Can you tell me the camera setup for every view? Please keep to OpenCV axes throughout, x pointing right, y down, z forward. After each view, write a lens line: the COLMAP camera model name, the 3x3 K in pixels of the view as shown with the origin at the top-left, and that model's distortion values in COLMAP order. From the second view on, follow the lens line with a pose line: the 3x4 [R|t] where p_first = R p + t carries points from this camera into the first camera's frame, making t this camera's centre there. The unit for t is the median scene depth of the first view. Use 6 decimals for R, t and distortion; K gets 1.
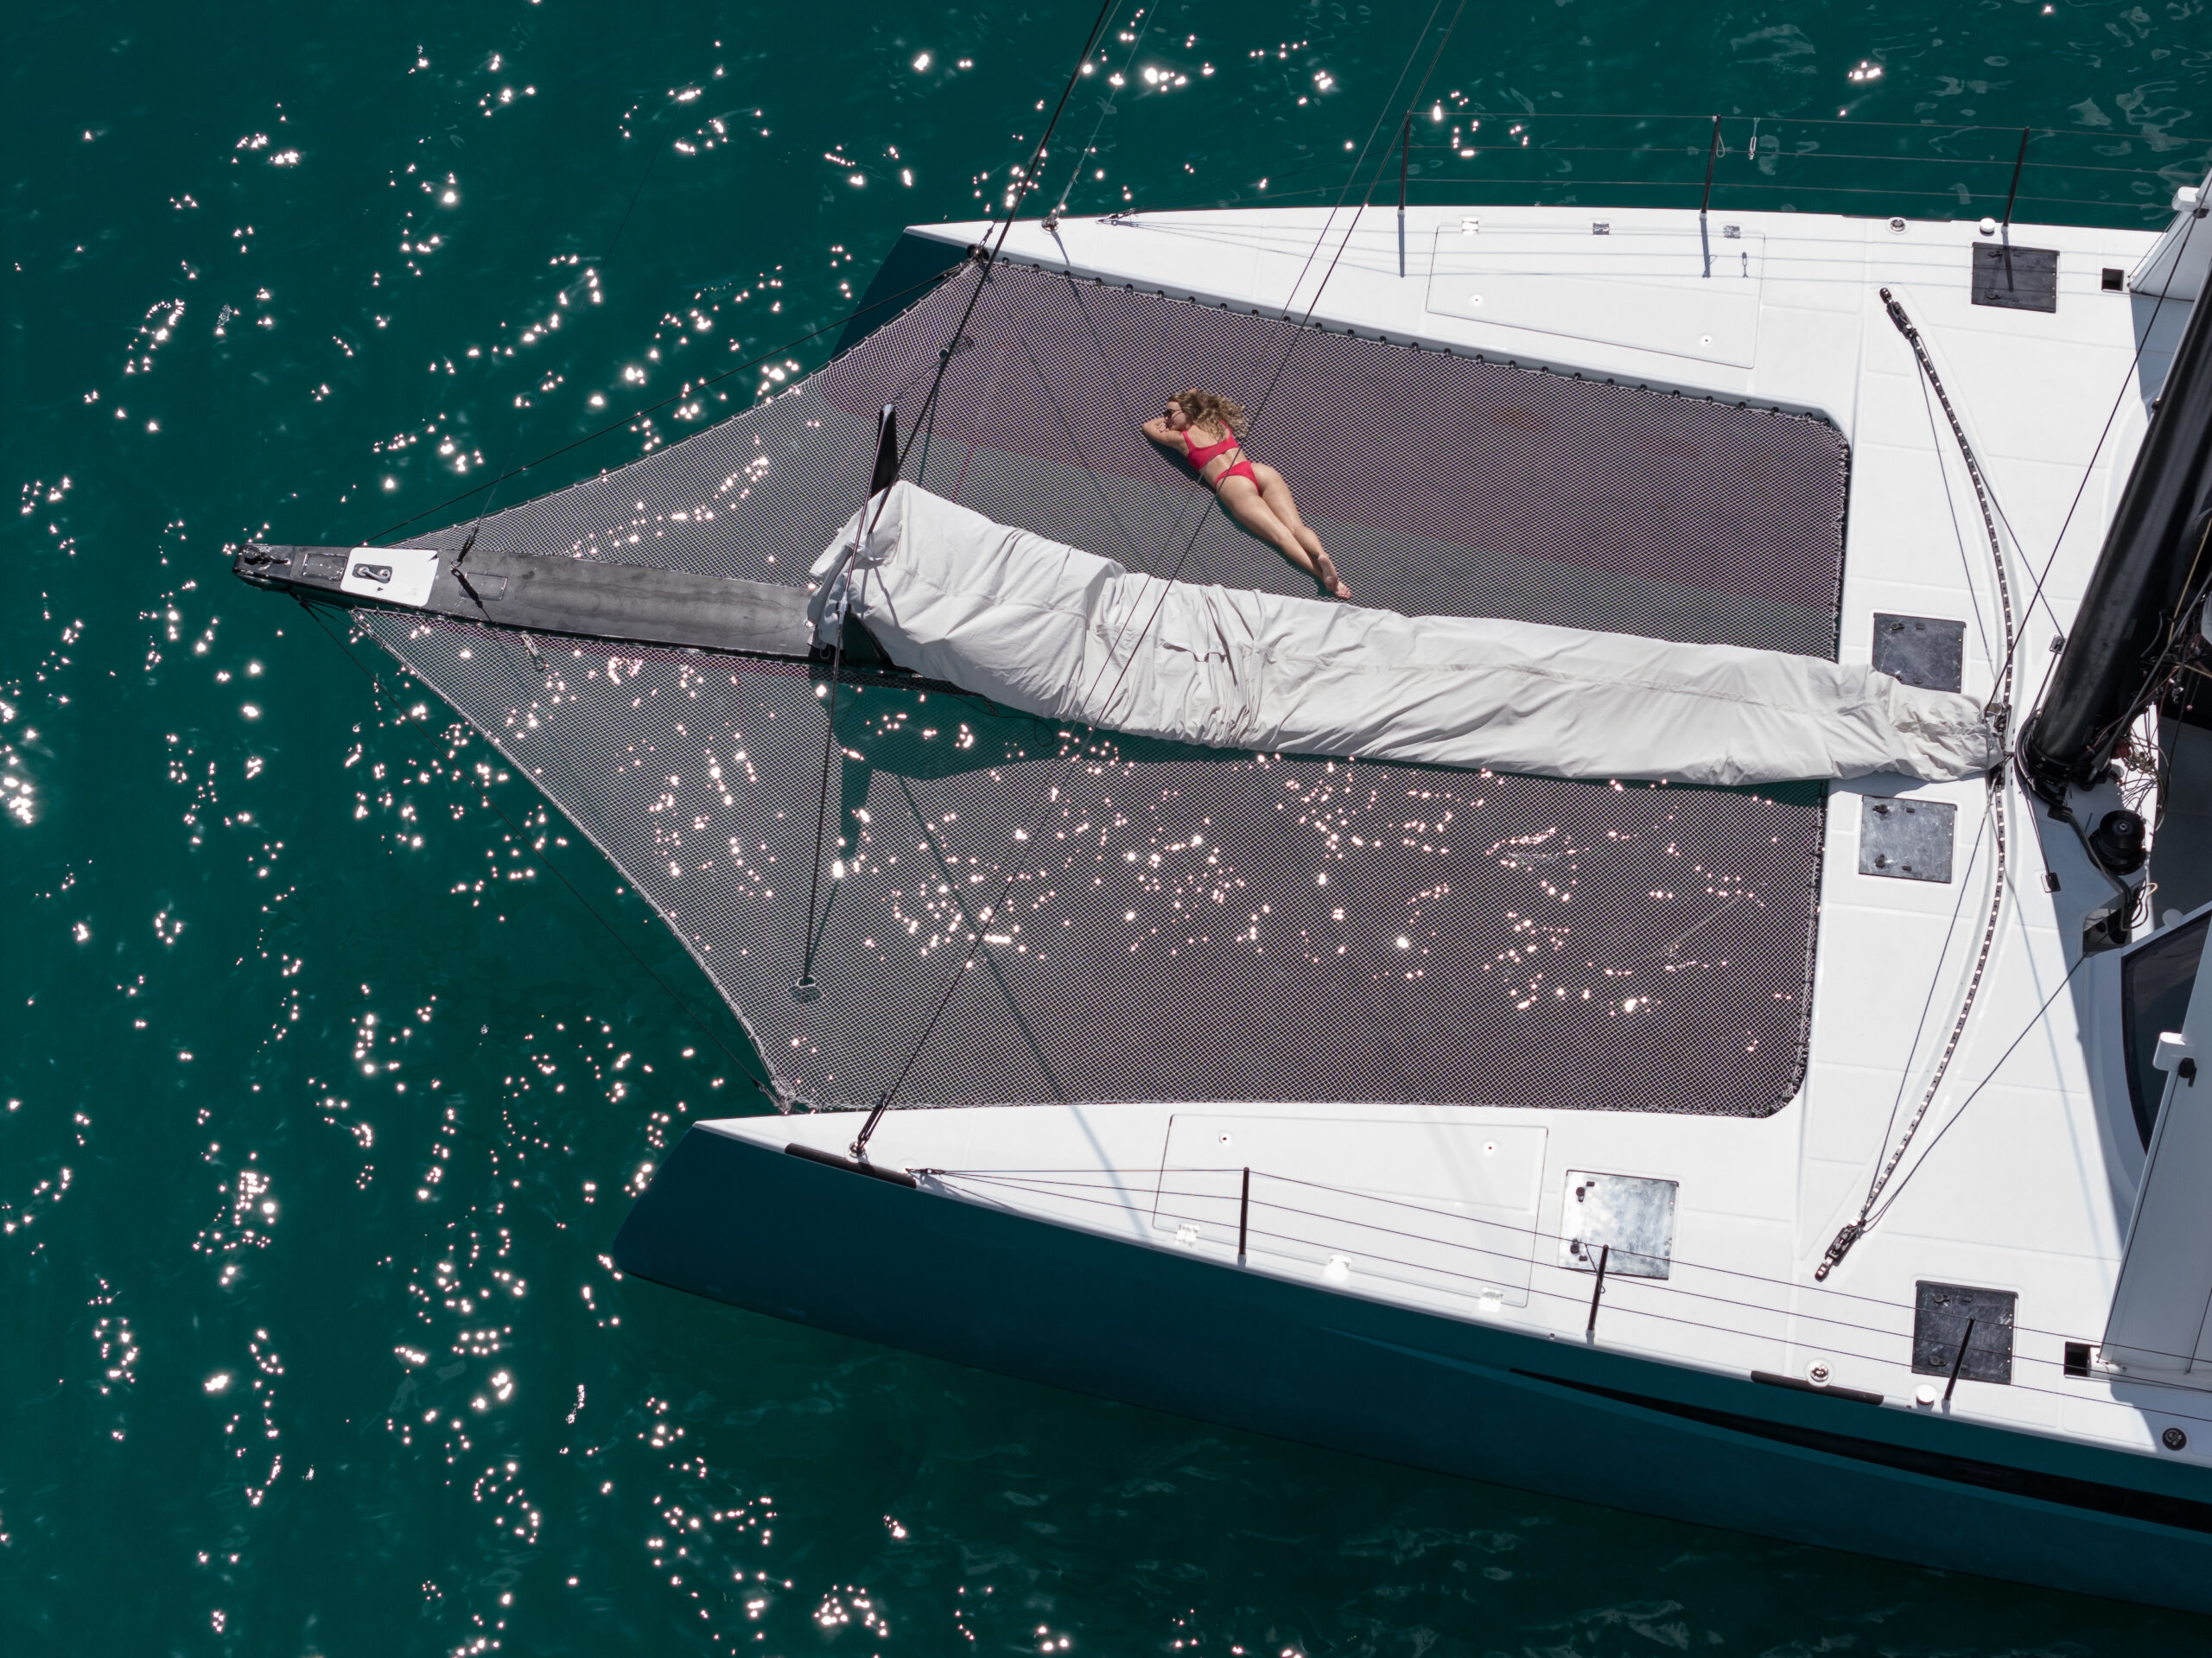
lens RADIAL K [[4473.1, 0, 1112.5], [0, 4473.1, 812.5], [0, 0, 1]] dist [-0.132897, 0.000000]
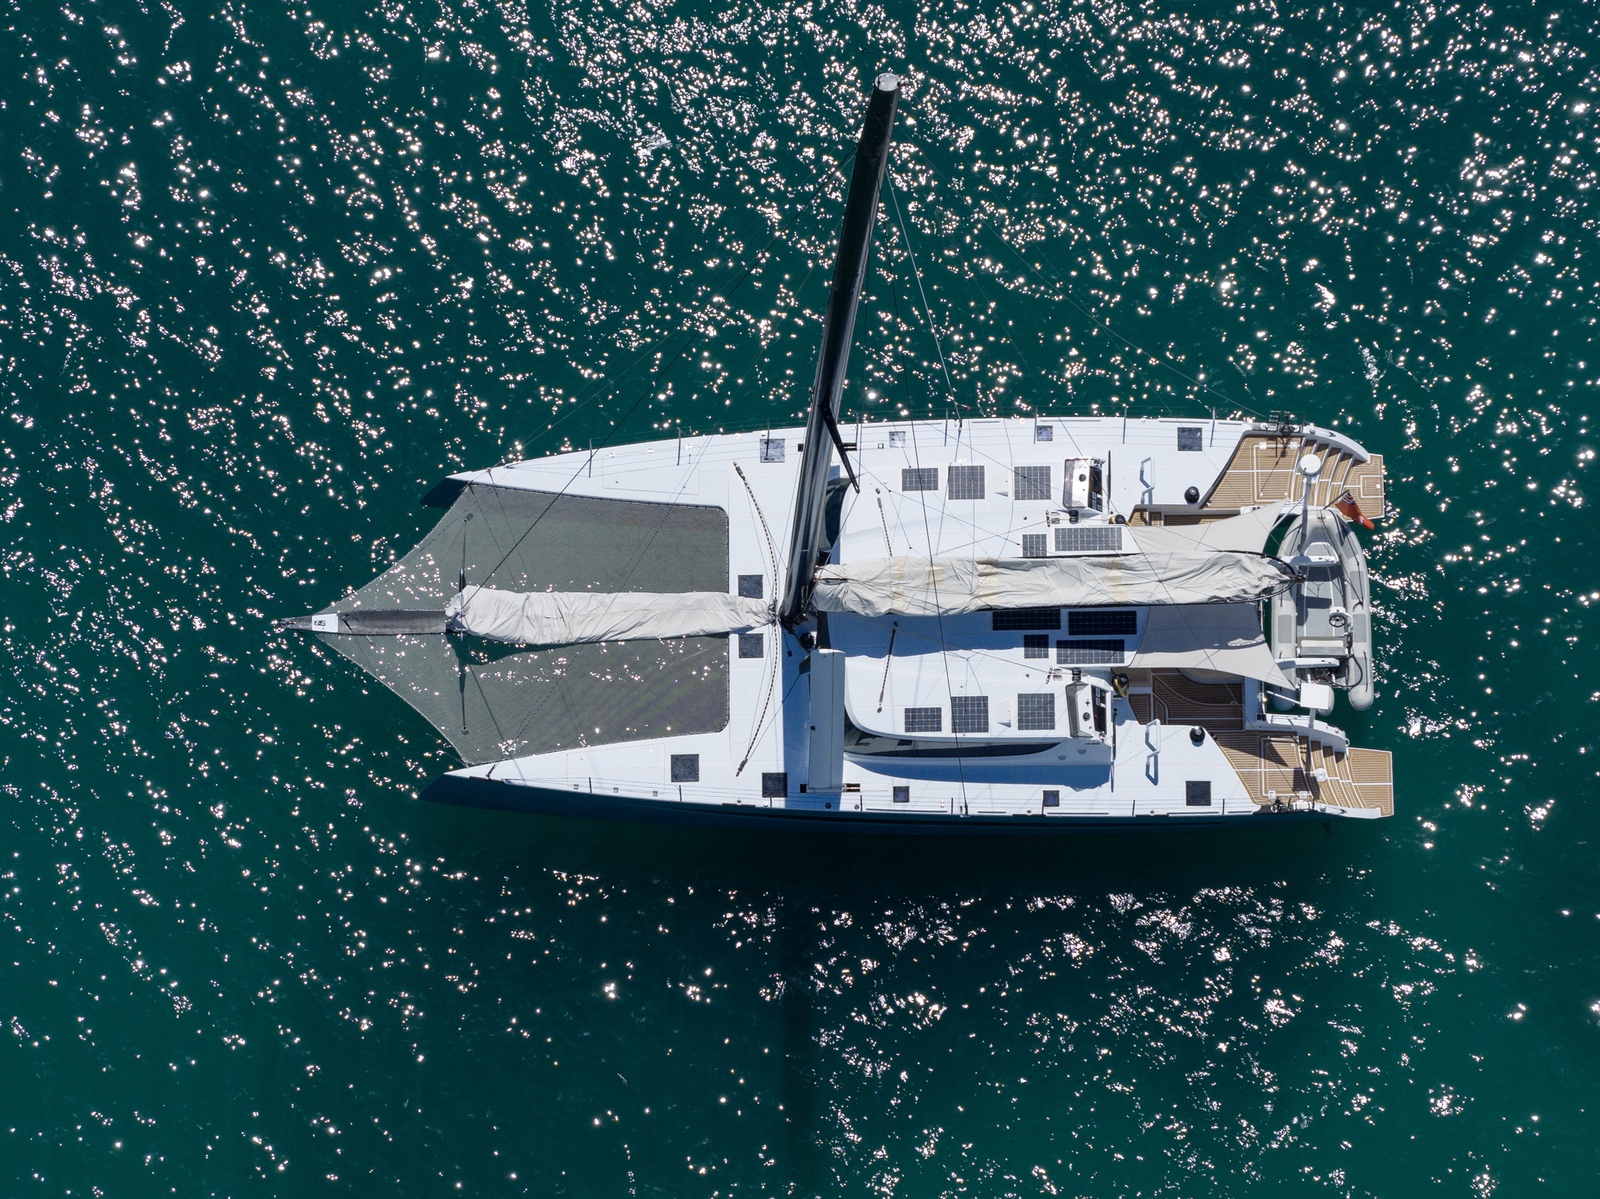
lens RADIAL K [[7712.0, 0, 806.1], [0, 7712.0, 595.2], [0, 0, 1]] dist [0.621201, 0.000000]
pose [[0.987406, -0.152205, 0.043160, -0.047862], [0.134405, 0.950942, 0.278649, -1.805101], [-0.083454, -0.269339, 0.959423, -5.125343]]
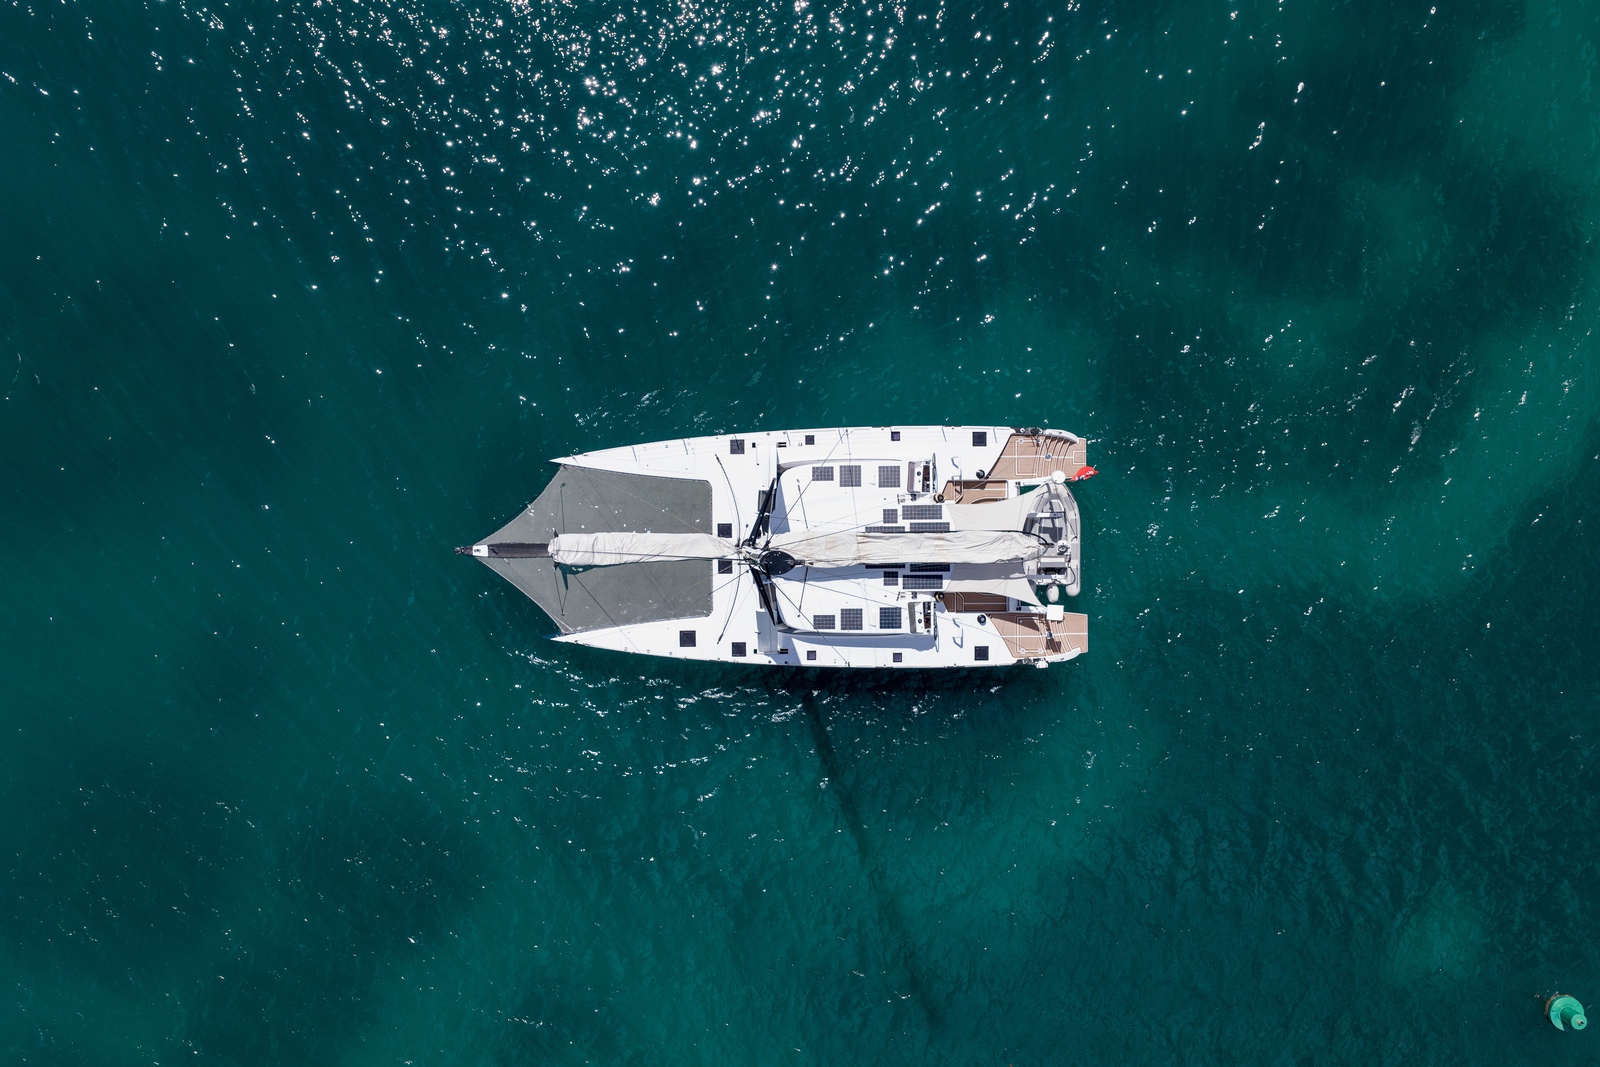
lens RADIAL K [[1341.6, 0, 803.1], [0, 1341.6, 527.3], [0, 0, 1]] dist [0.015923, 0.000872]
pose [[0.987316, -0.158661, -0.005728, 0.306166], [0.135801, 0.825268, 0.548170, -1.078439], [-0.082246, -0.541995, 0.836347, -0.599141]]
